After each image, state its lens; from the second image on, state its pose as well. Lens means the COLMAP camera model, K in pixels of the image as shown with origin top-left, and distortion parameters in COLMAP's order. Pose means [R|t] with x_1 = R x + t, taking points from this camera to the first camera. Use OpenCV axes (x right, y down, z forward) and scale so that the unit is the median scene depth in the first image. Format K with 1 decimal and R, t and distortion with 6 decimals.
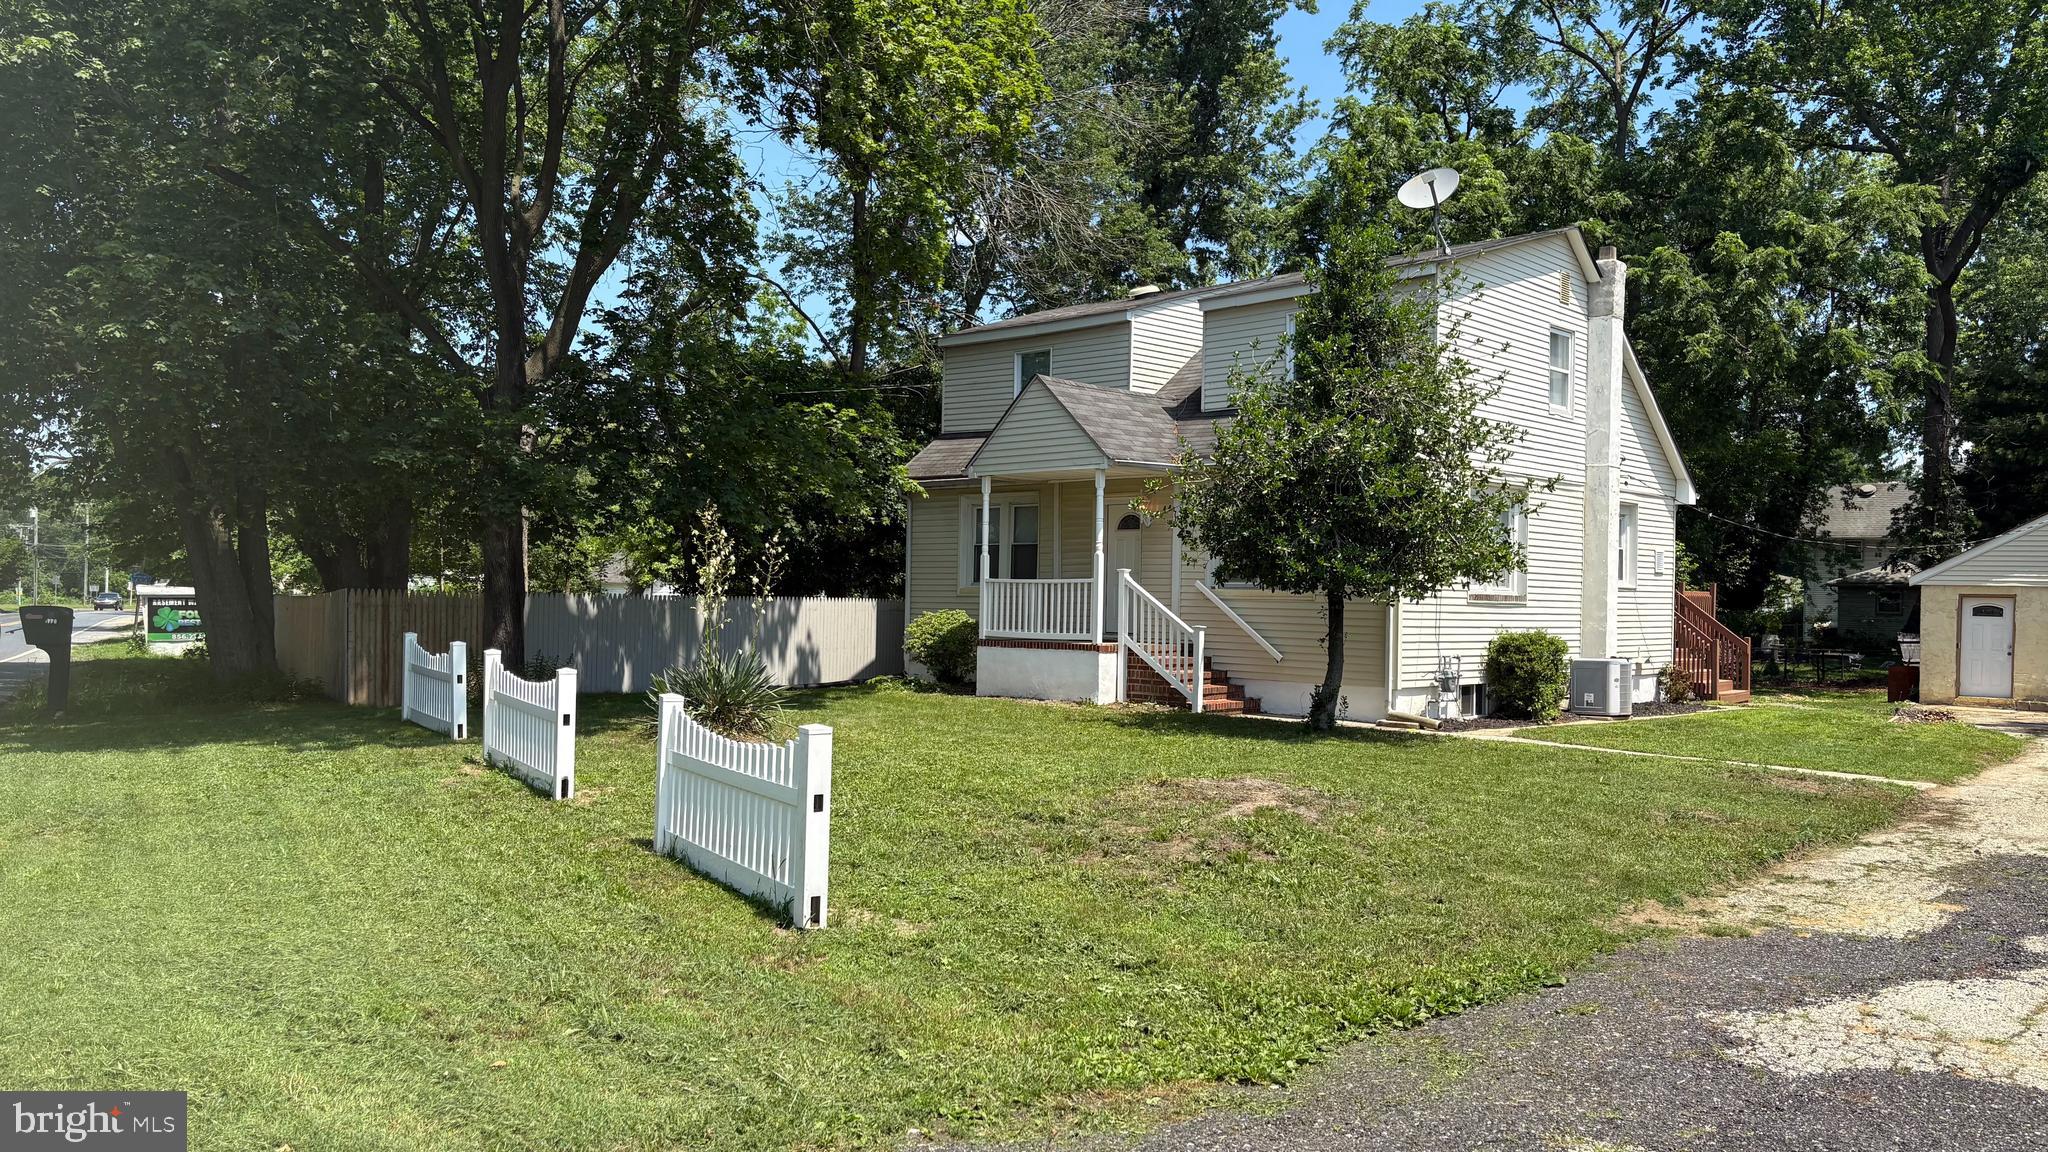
lens RADIAL K [[1539.9, 0, 1024.0], [0, 1539.9, 576.0], [0, 0, 1]] dist [0.007940, -0.000259]
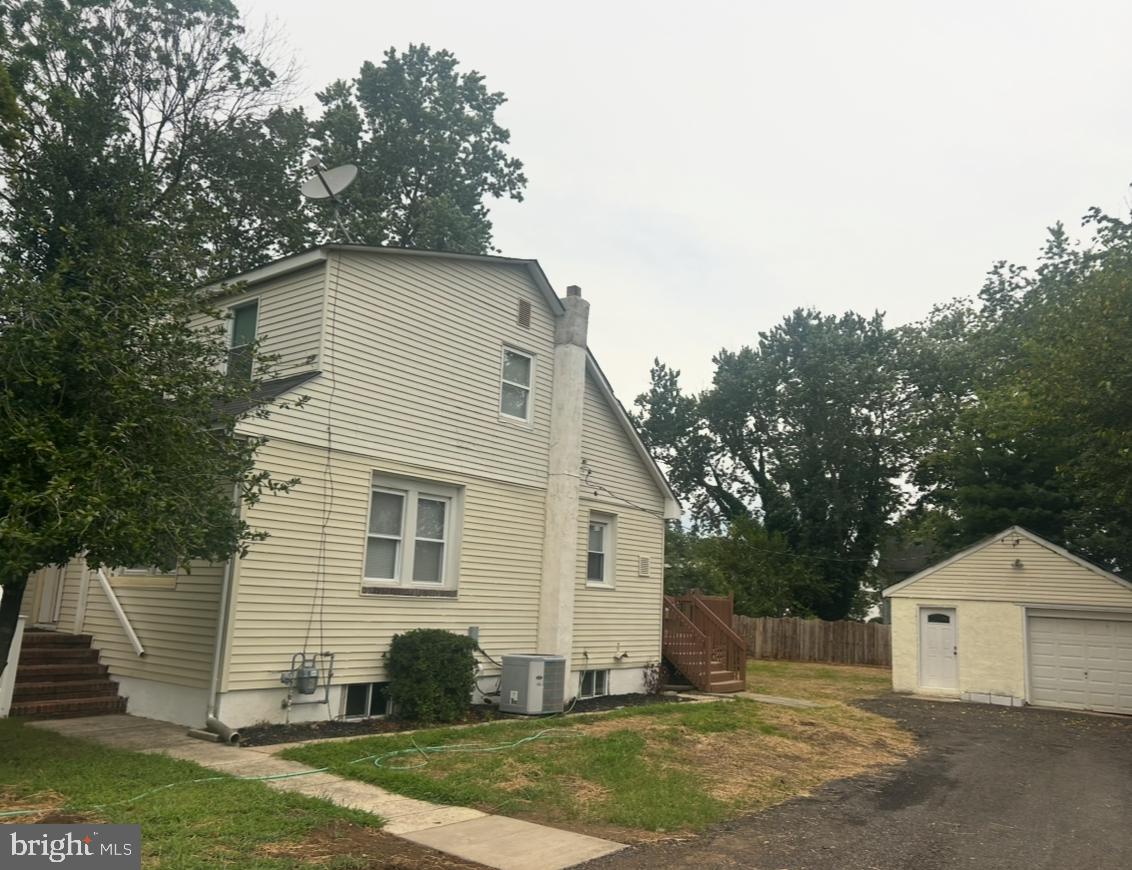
lens RADIAL K [[869.2, 0, 566.0], [0, 869.2, 435.0], [0, 0, 1]] dist [0.065060, 0.000428]
pose [[0.995933, 0.038205, 0.081600, 0.362531], [-0.023699, 0.984838, -0.171852, 0.009013], [-0.086928, 0.169219, 0.981737, 0.423157]]
